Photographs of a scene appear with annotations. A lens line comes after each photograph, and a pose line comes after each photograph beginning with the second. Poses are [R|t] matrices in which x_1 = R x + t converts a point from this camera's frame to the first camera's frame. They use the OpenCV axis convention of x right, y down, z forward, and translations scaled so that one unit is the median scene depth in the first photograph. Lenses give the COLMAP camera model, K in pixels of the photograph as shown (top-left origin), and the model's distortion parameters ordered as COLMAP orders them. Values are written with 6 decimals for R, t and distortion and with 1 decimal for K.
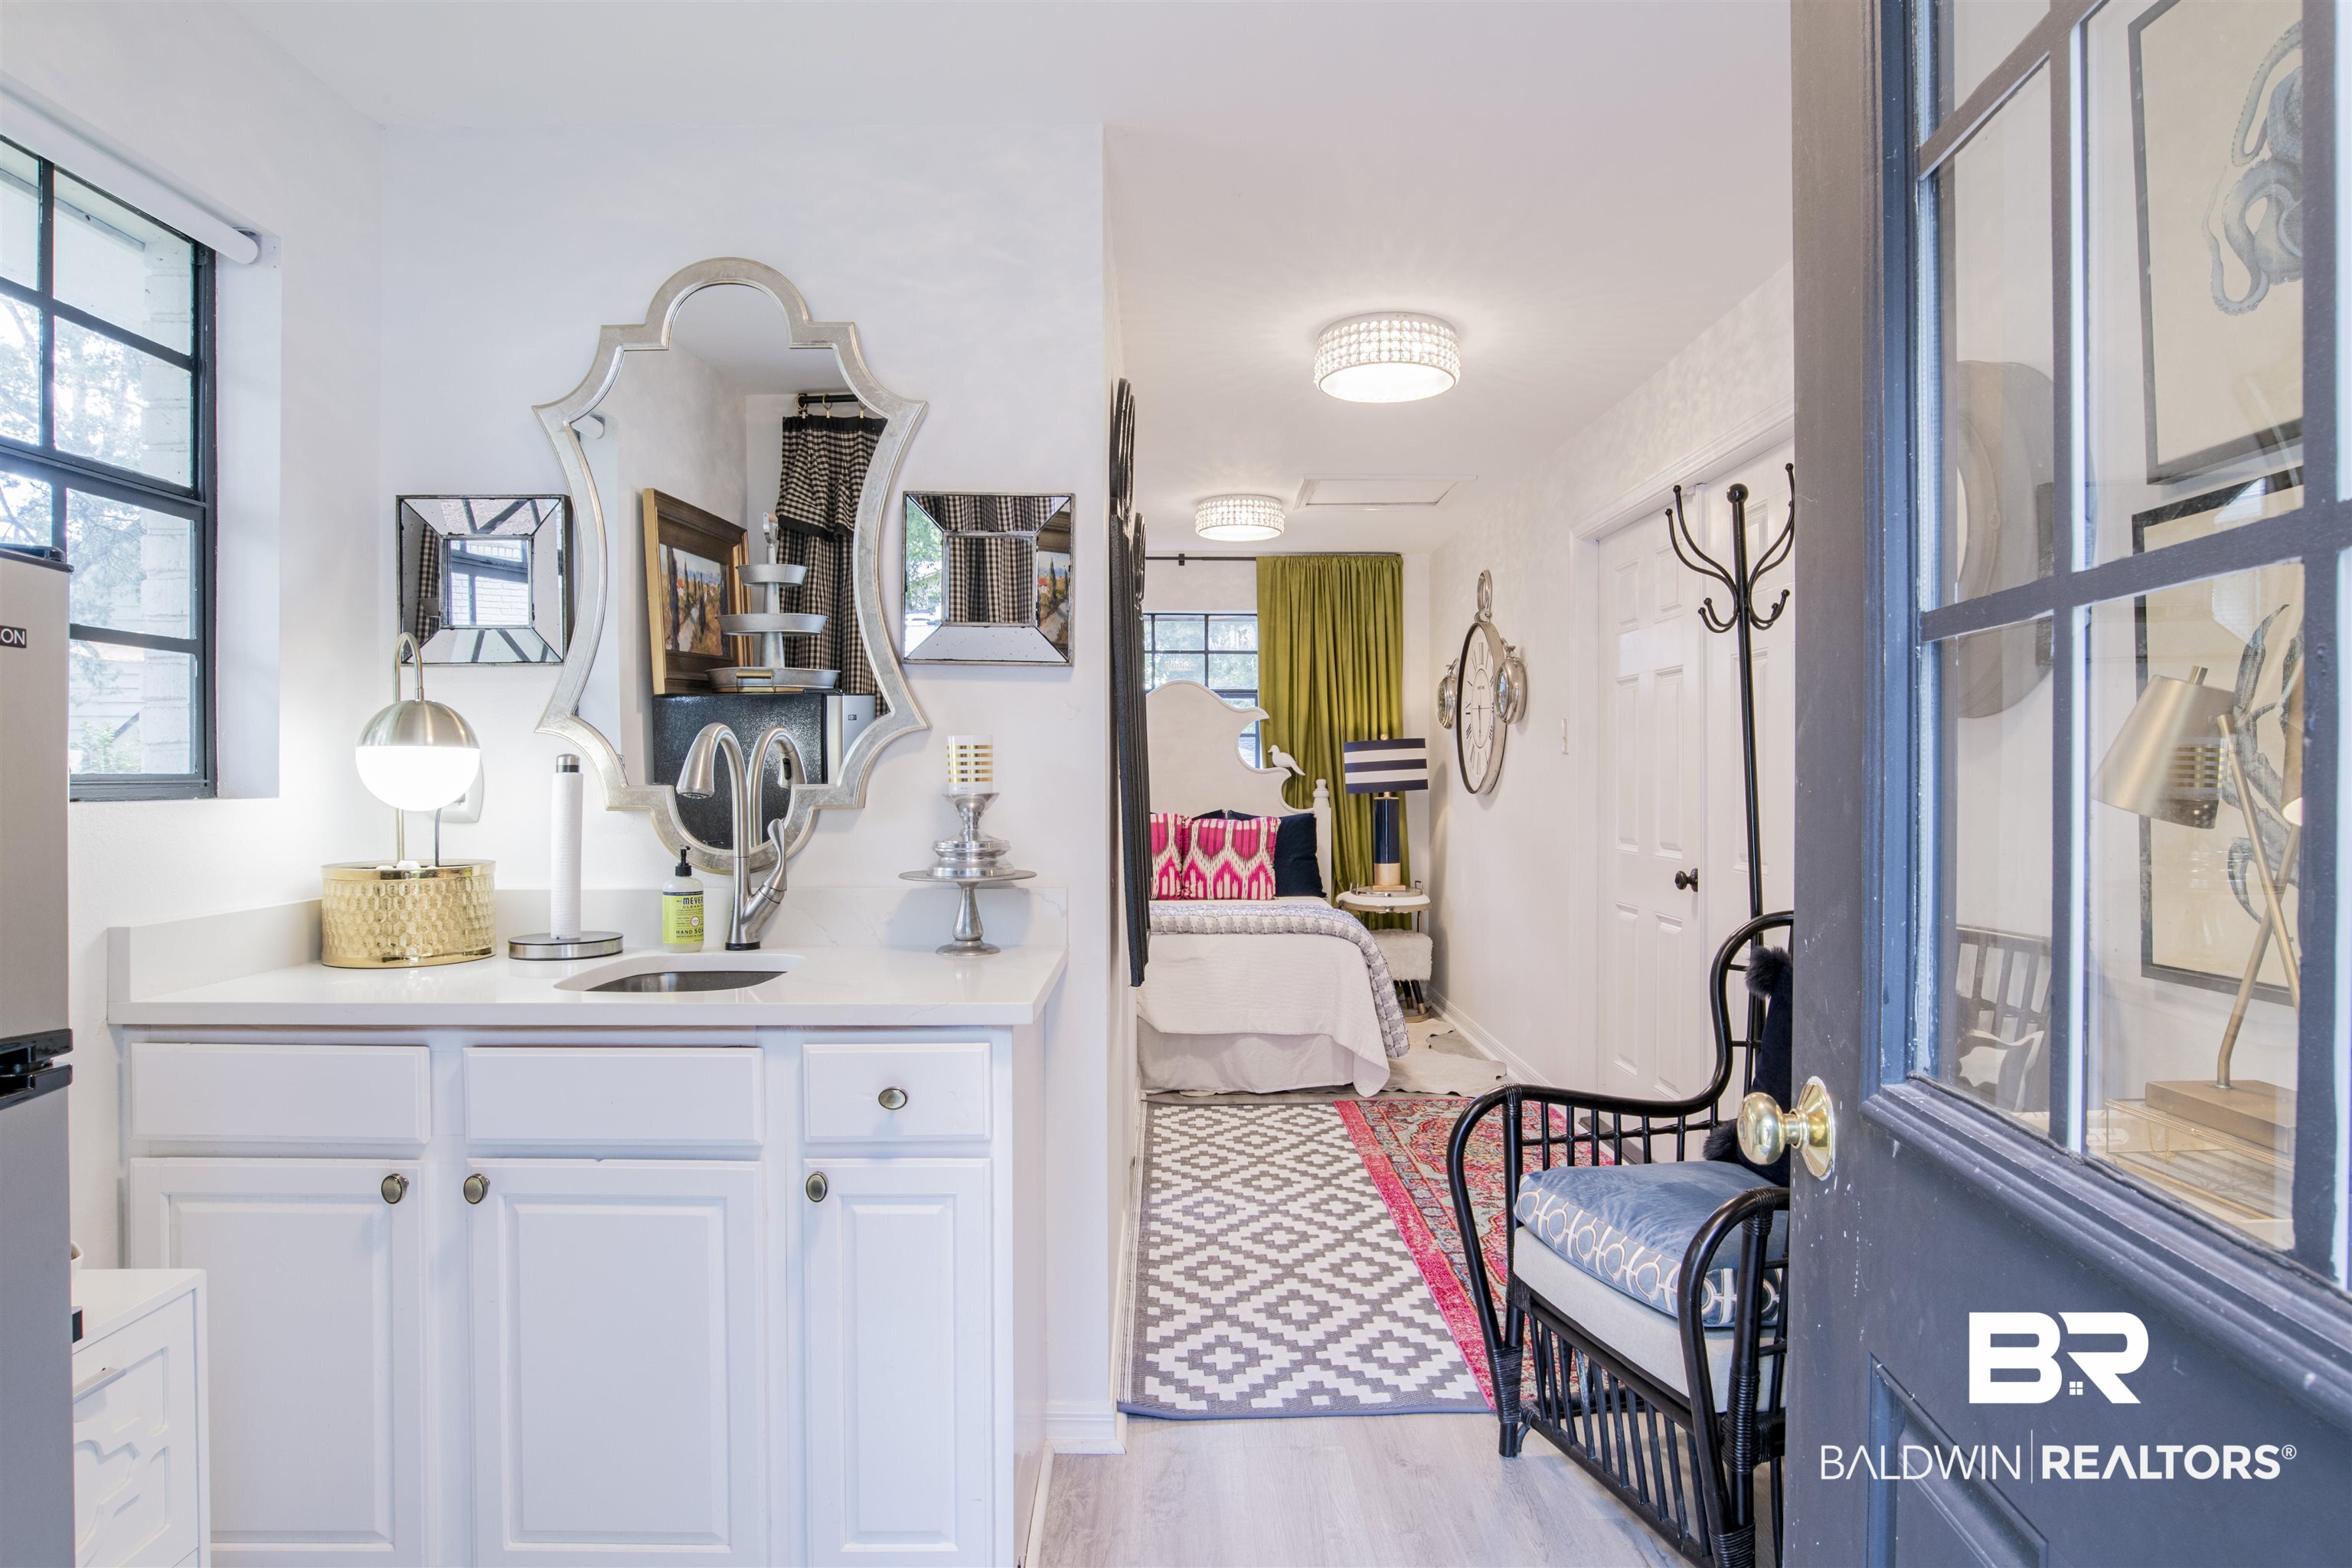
lens RADIAL K [[1405.7, 0, 1176.0], [0, 1405.7, 784.0], [0, 0, 1]] dist [-0.000298, -0.000017]
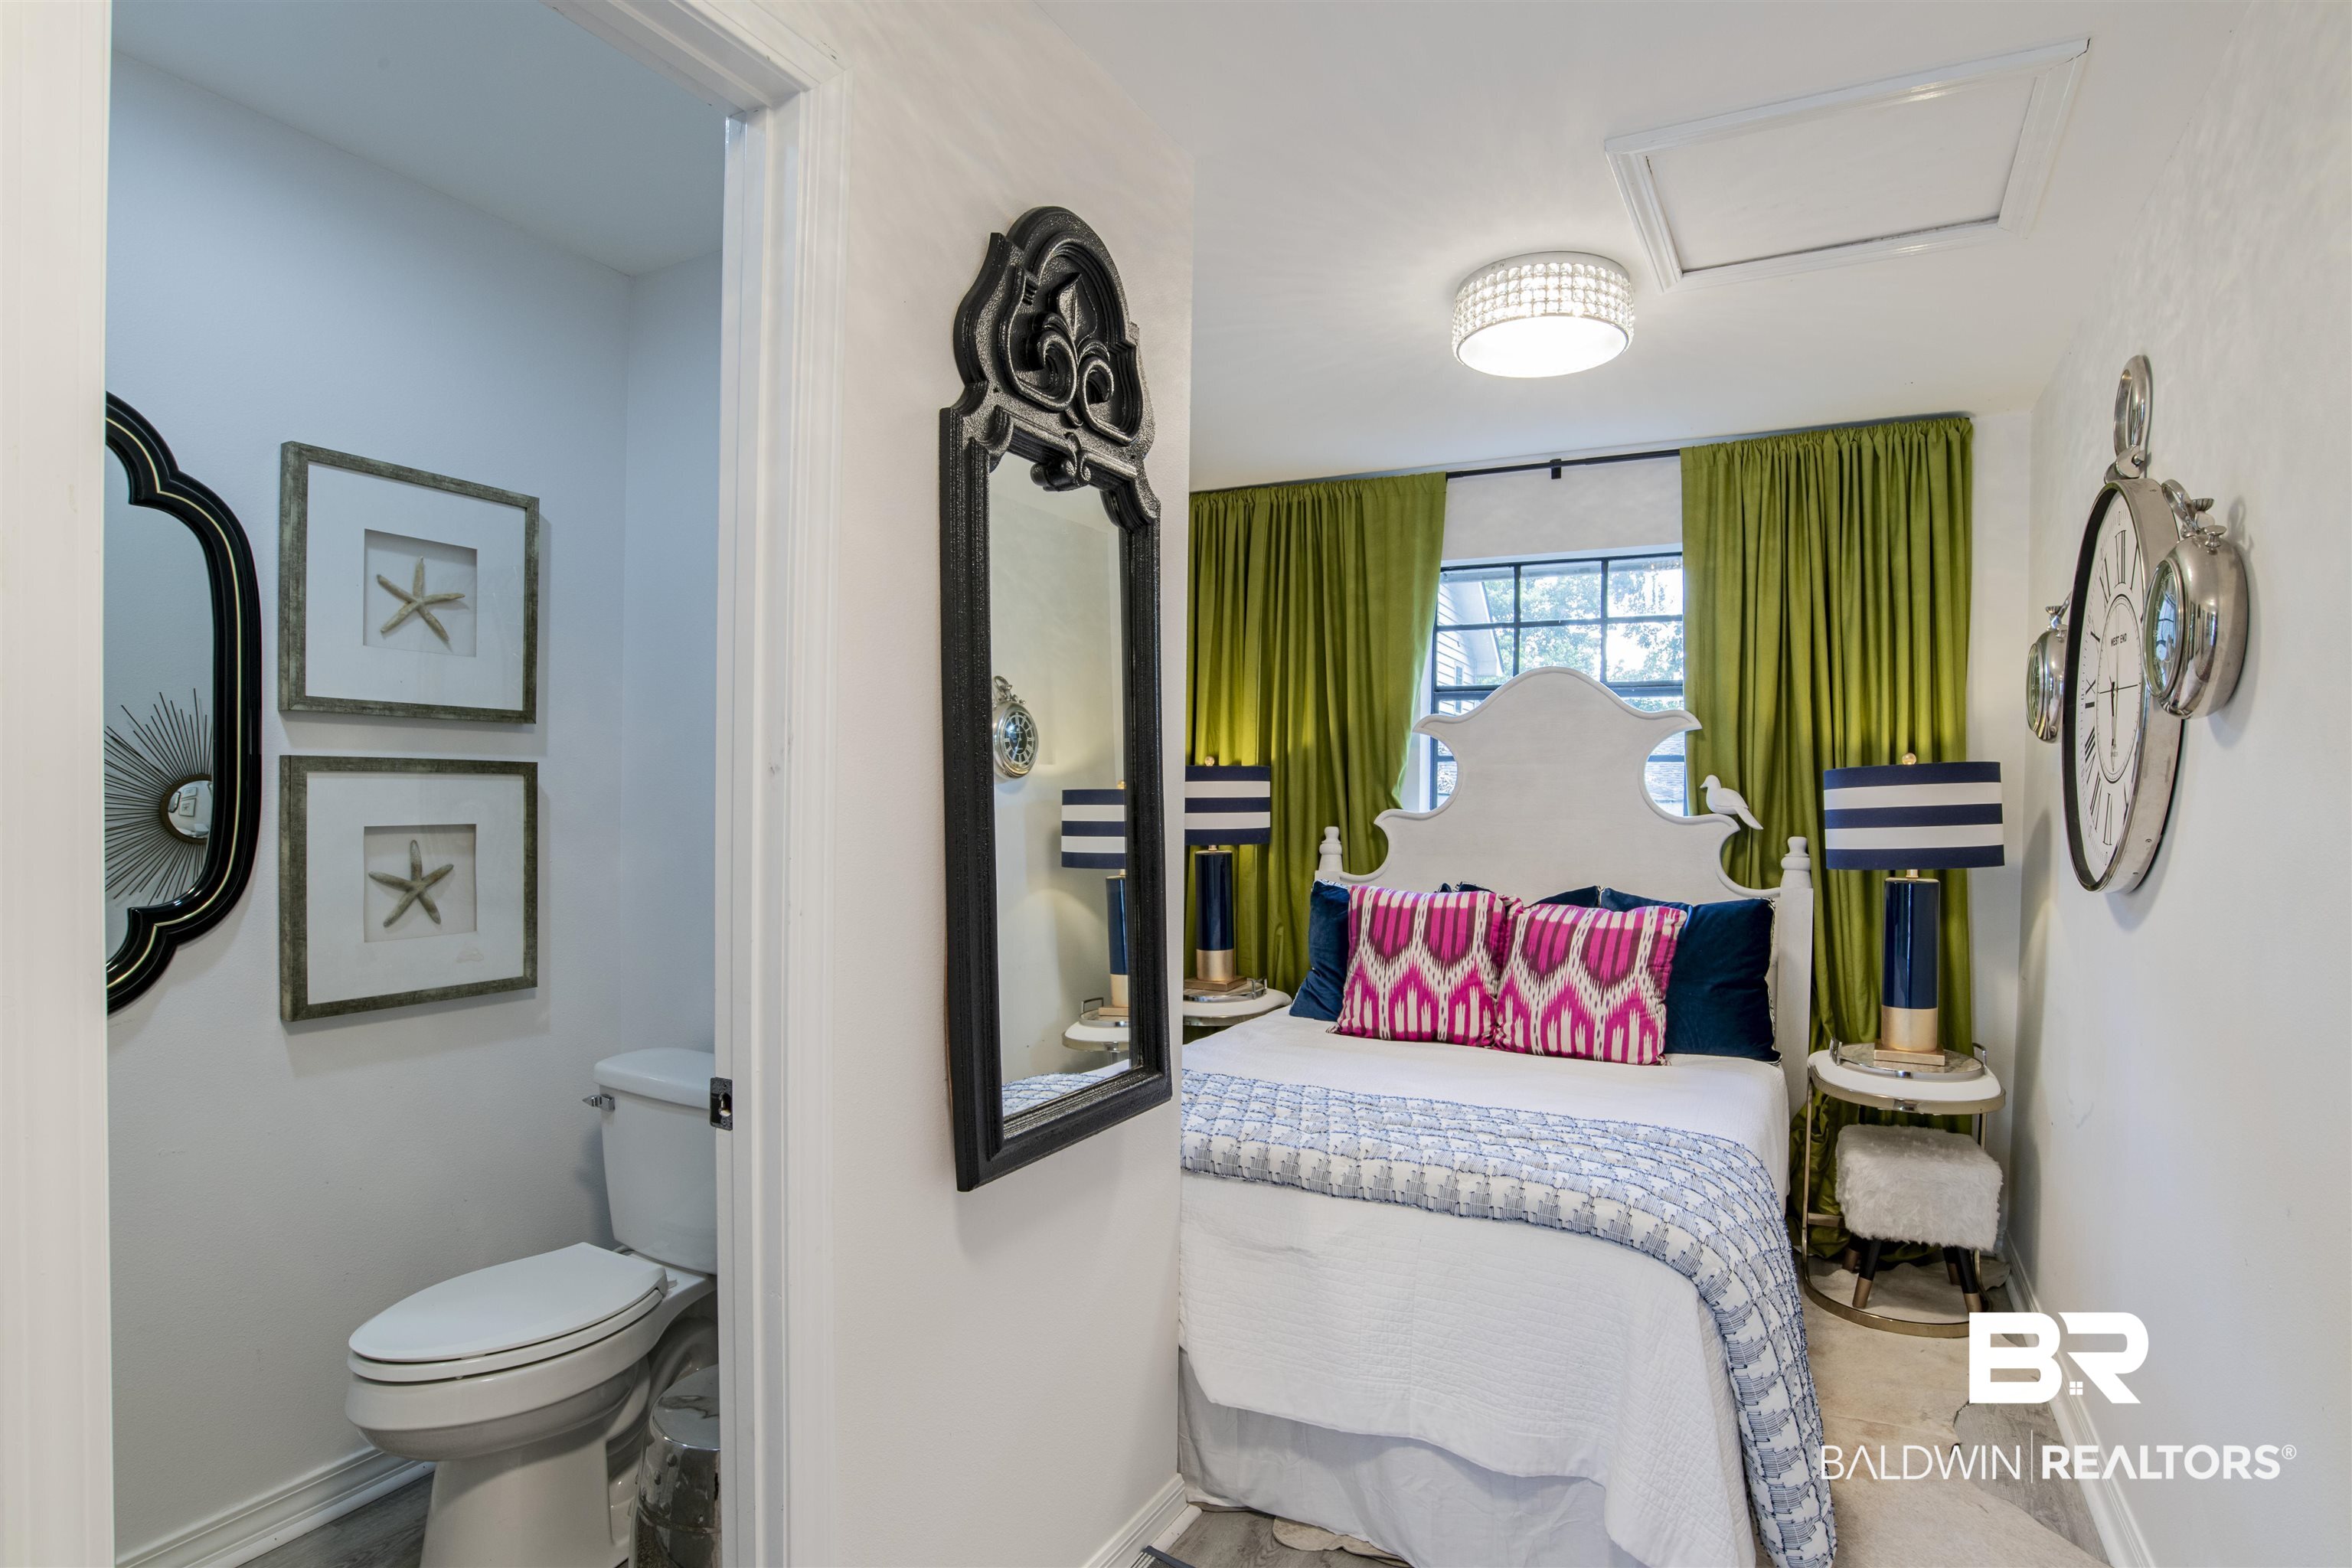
lens RADIAL K [[1290.9, 0, 1176.9], [0, 1290.9, 813.5], [0, 0, 1]] dist [-0.076198, 0.060833]
pose [[0.887993, 0.019520, -0.459442, 0.125766], [-0.018877, 0.999804, 0.005992, -0.012057], [0.459469, 0.003352, 0.888188, 0.477881]]
